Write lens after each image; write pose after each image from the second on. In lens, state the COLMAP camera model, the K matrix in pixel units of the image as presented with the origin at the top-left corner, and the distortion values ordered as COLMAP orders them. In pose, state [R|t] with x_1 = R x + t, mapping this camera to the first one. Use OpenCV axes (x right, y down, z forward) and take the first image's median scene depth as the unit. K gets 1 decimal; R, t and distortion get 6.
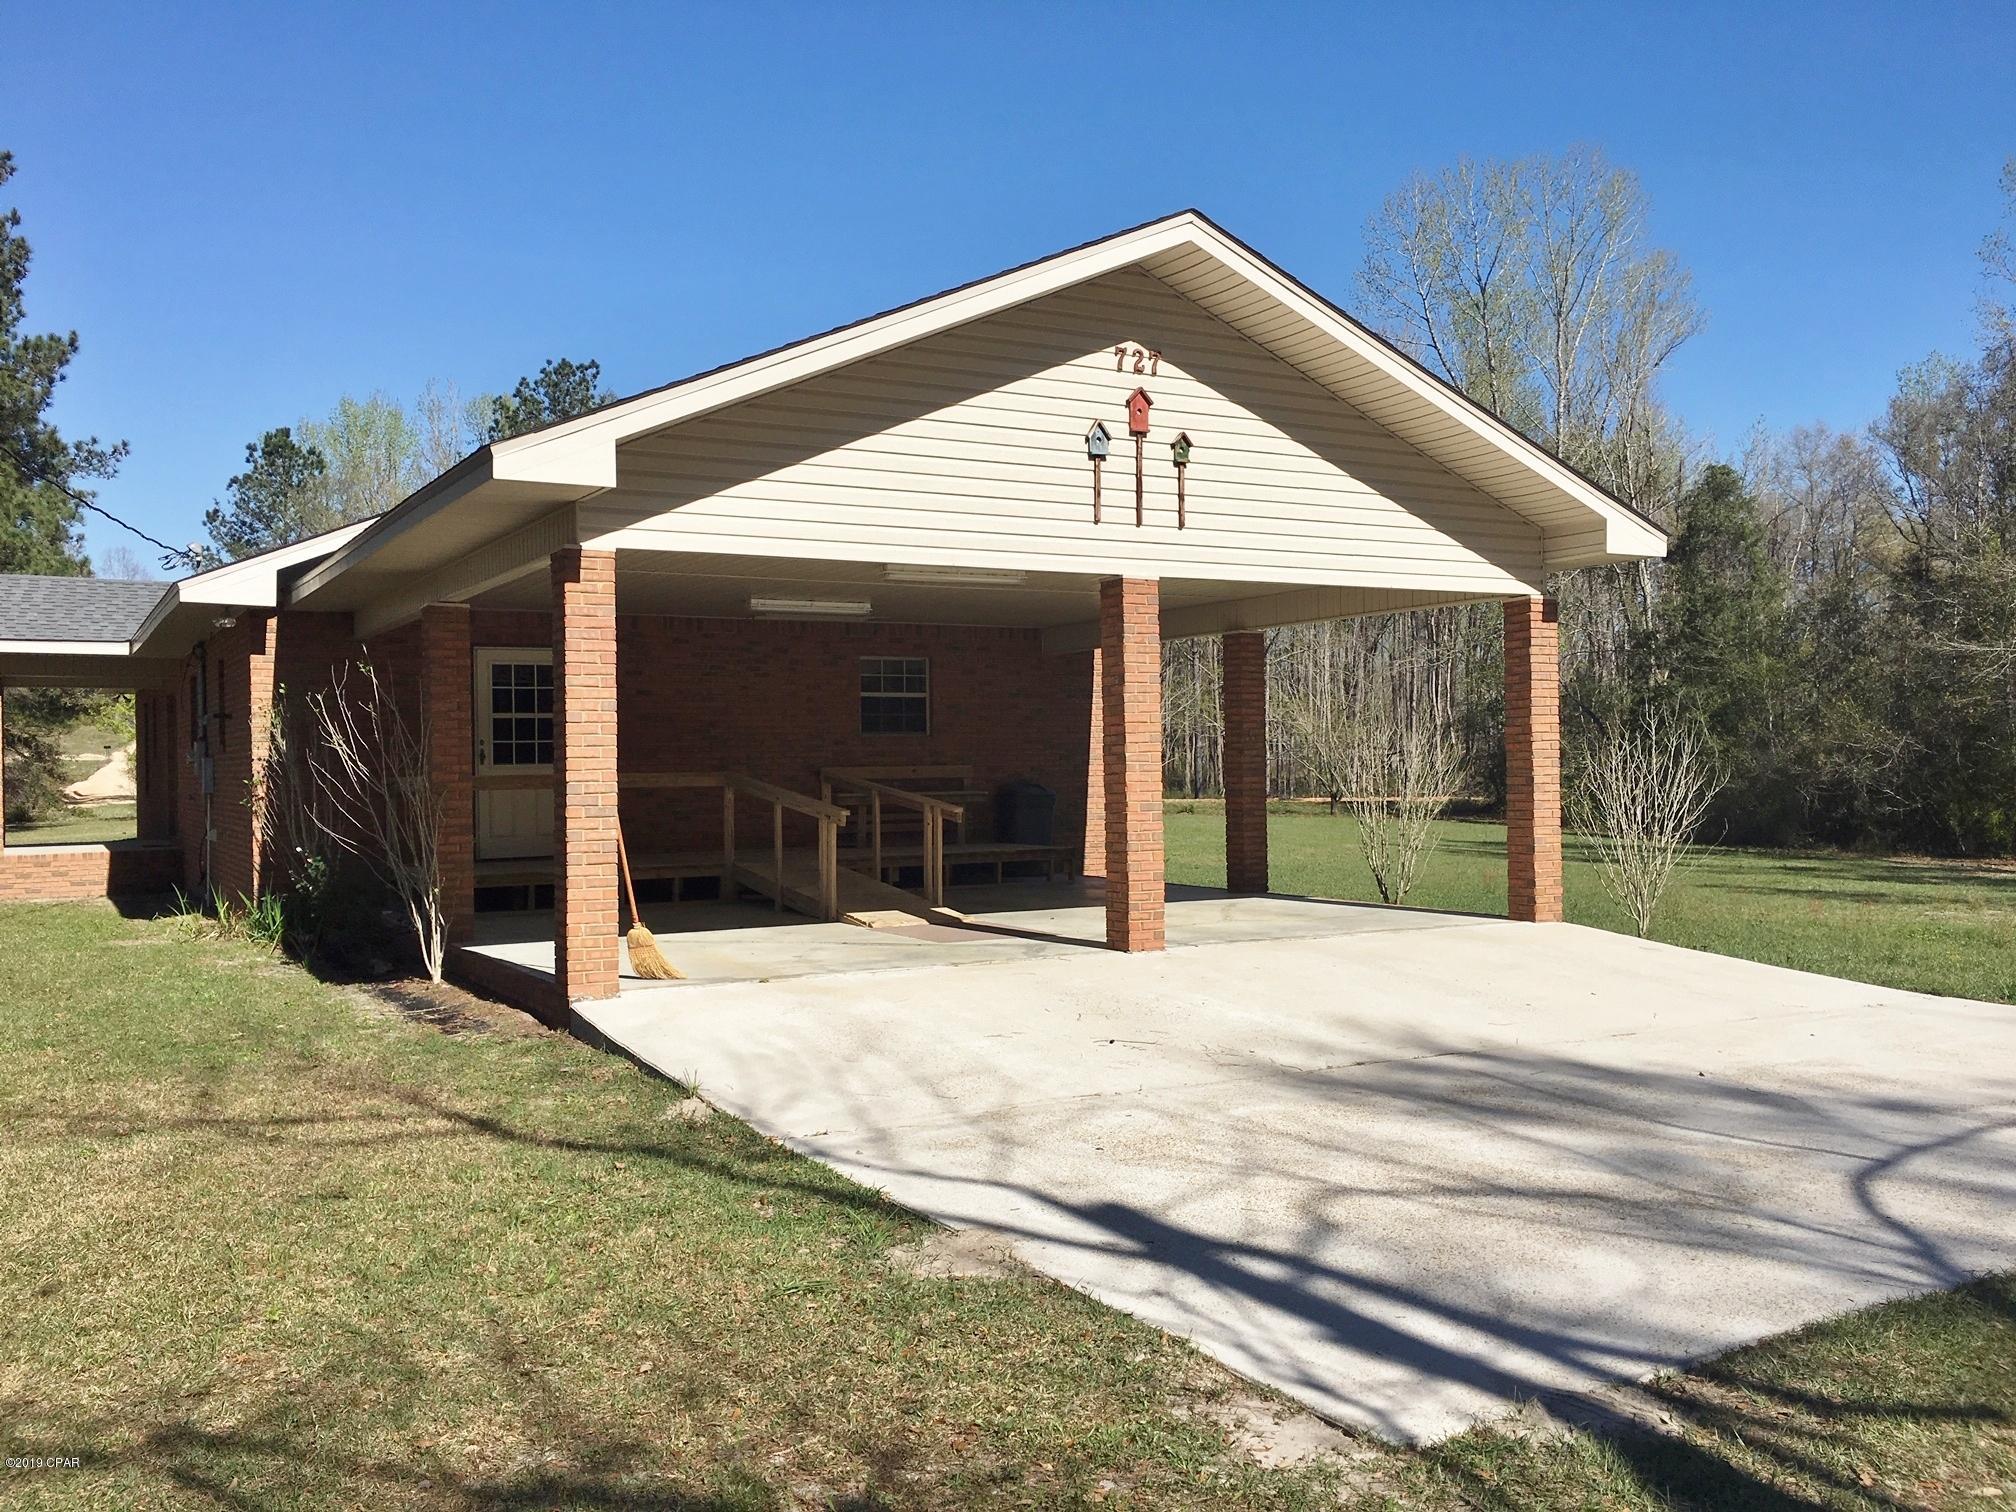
lens RADIAL K [[1718.4, 0, 1003.0], [0, 1718.4, 755.4], [0, 0, 1]] dist [0.052873, -0.065922]
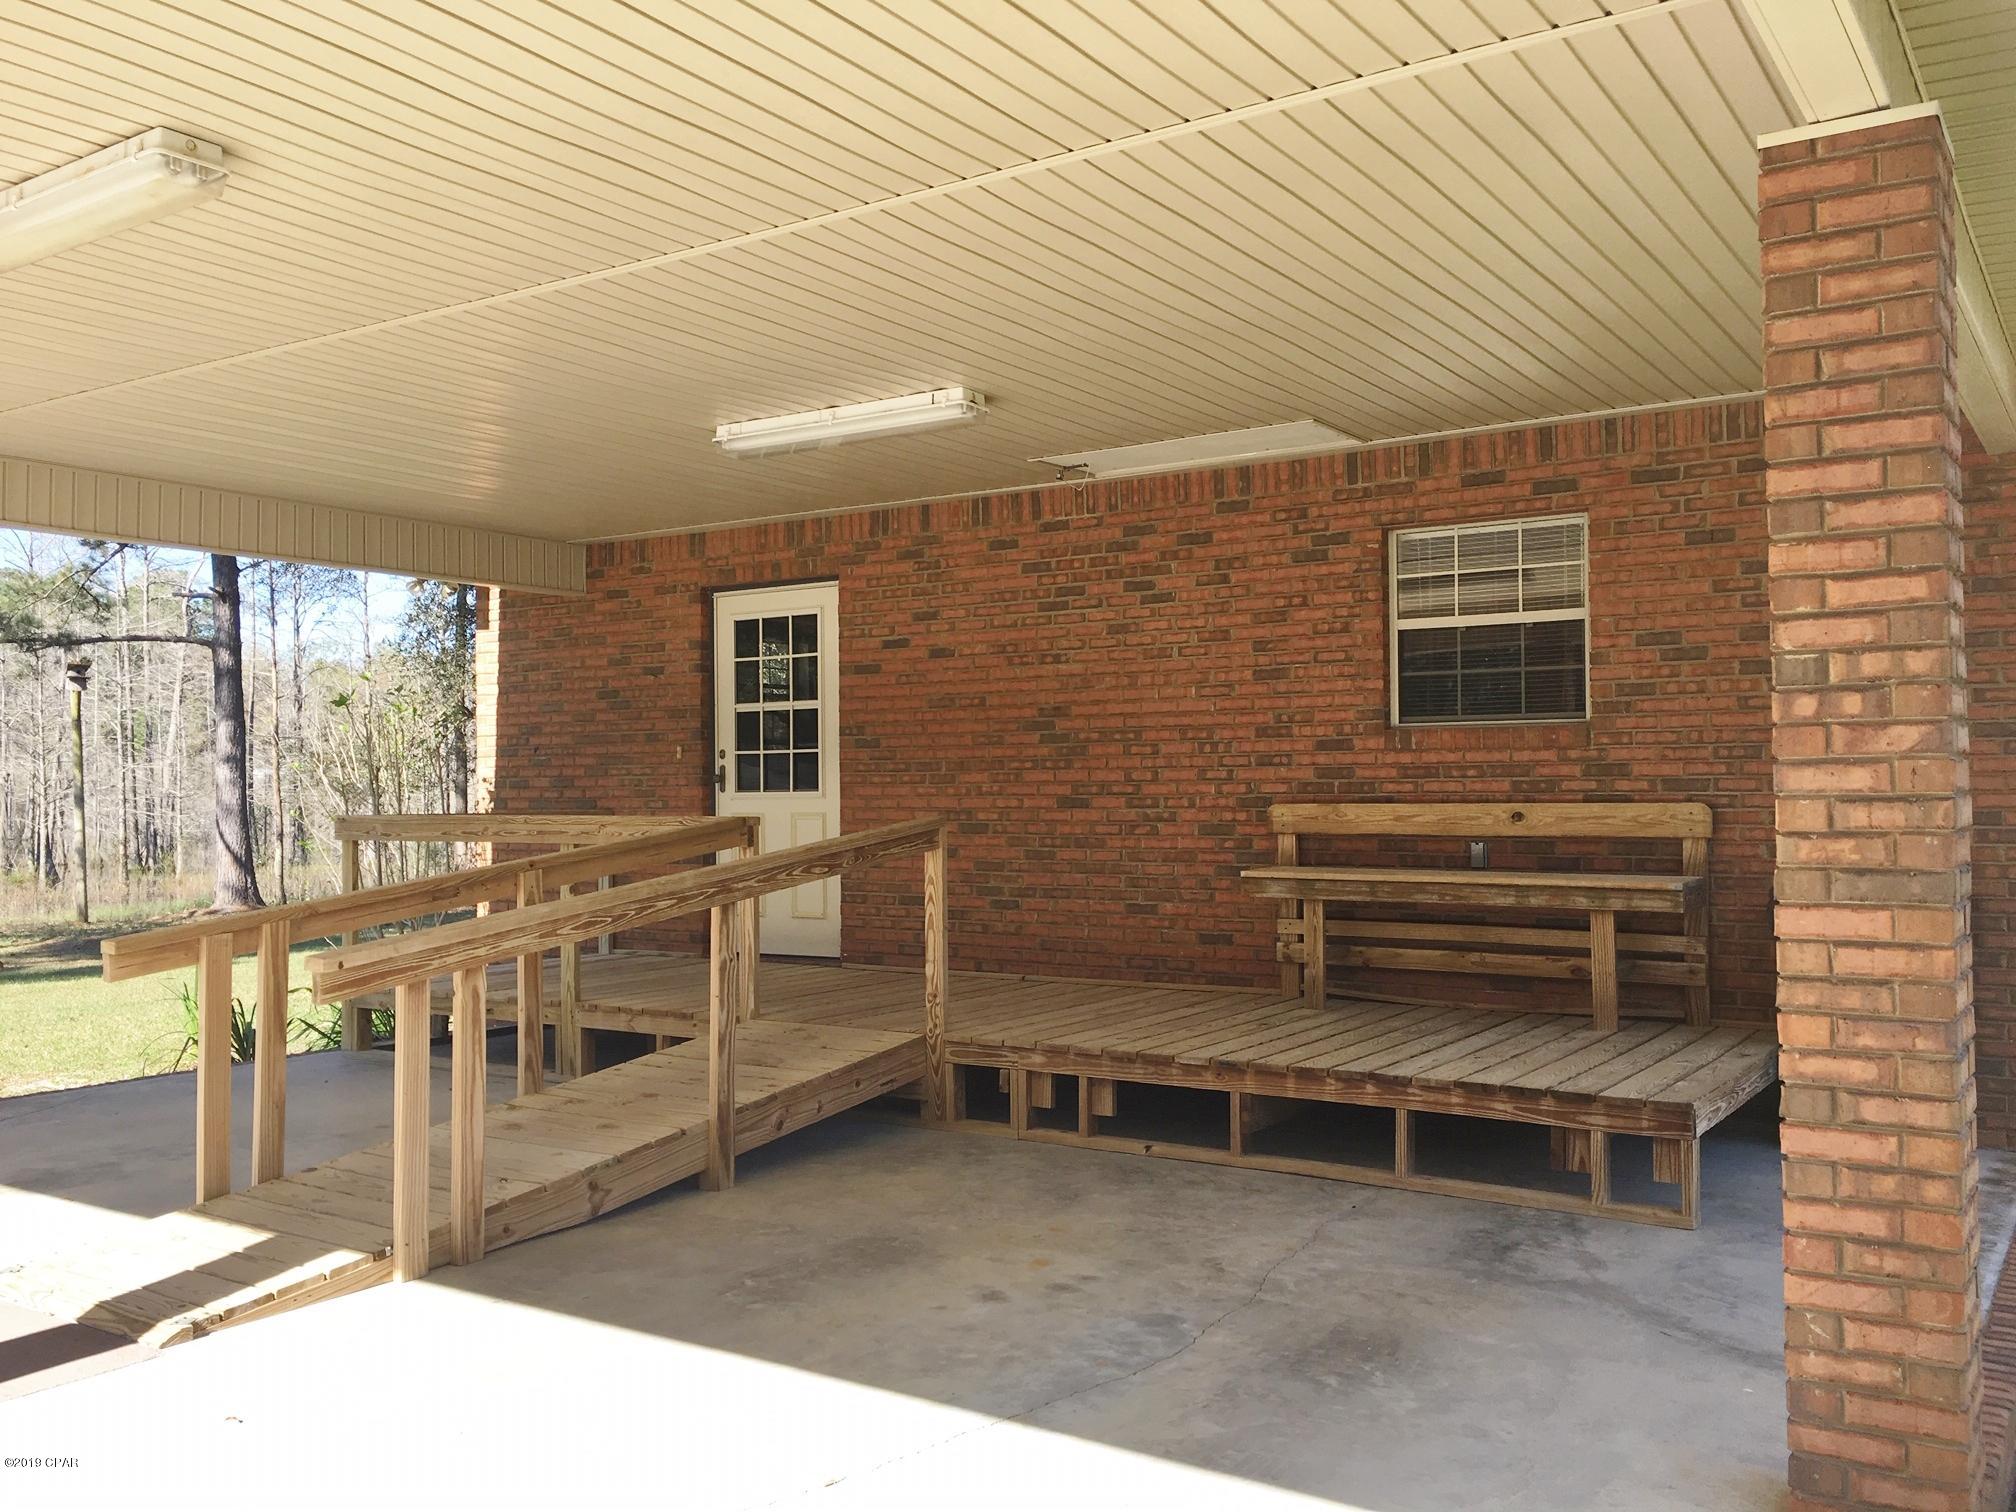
lens RADIAL K [[1718.4, 0, 1010.0], [0, 1718.4, 760.7], [0, 0, 1]] dist [0.052873, -0.065922]
pose [[0.442719, -0.002640, -0.896656, 0.253850], [0.006455, 0.999979, 0.000243, -0.004381], [0.896637, -0.005896, 0.442727, 0.774761]]
